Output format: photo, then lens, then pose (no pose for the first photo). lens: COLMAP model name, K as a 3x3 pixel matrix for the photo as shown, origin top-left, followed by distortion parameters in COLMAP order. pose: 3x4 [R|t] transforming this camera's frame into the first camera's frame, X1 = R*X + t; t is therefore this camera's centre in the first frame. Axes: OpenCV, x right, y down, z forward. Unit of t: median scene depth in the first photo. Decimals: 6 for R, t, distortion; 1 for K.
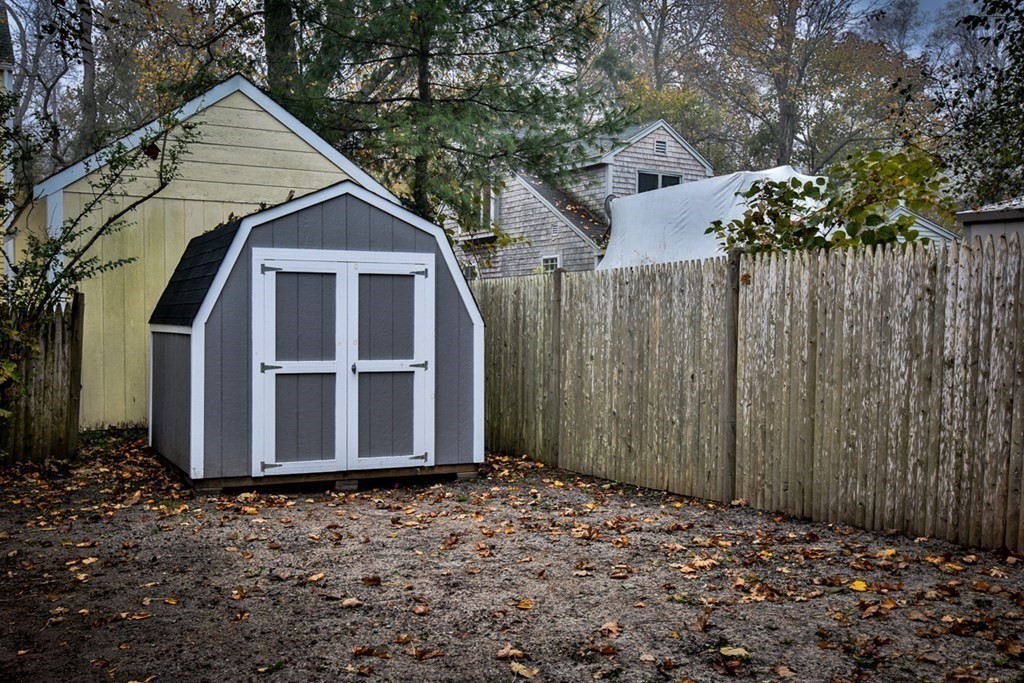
lens RADIAL K [[1032.7, 0, 511.7], [0, 1032.7, 342.9], [0, 0, 1]] dist [0.051387, 0.000000]
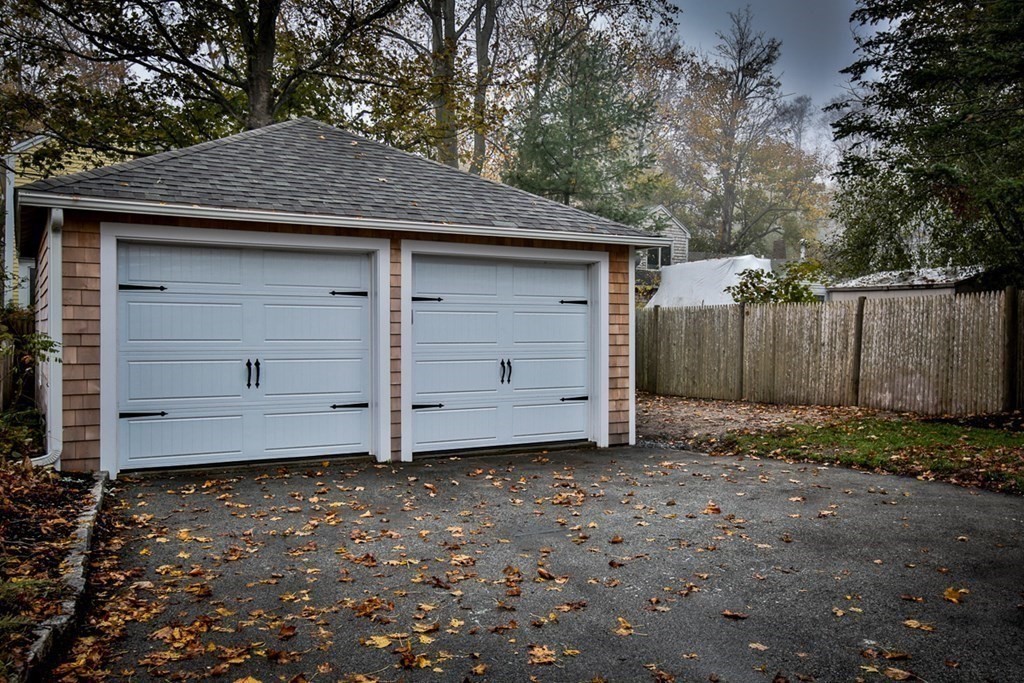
lens RADIAL K [[798.9, 0, 512.2], [0, 798.9, 340.1], [0, 0, 1]] dist [-0.003710, -0.000579]
pose [[0.999931, -0.001981, 0.011560, -0.355838], [0.001976, 0.999998, 0.000507, 0.003358], [-0.011561, -0.000485, 0.999933, -0.915860]]
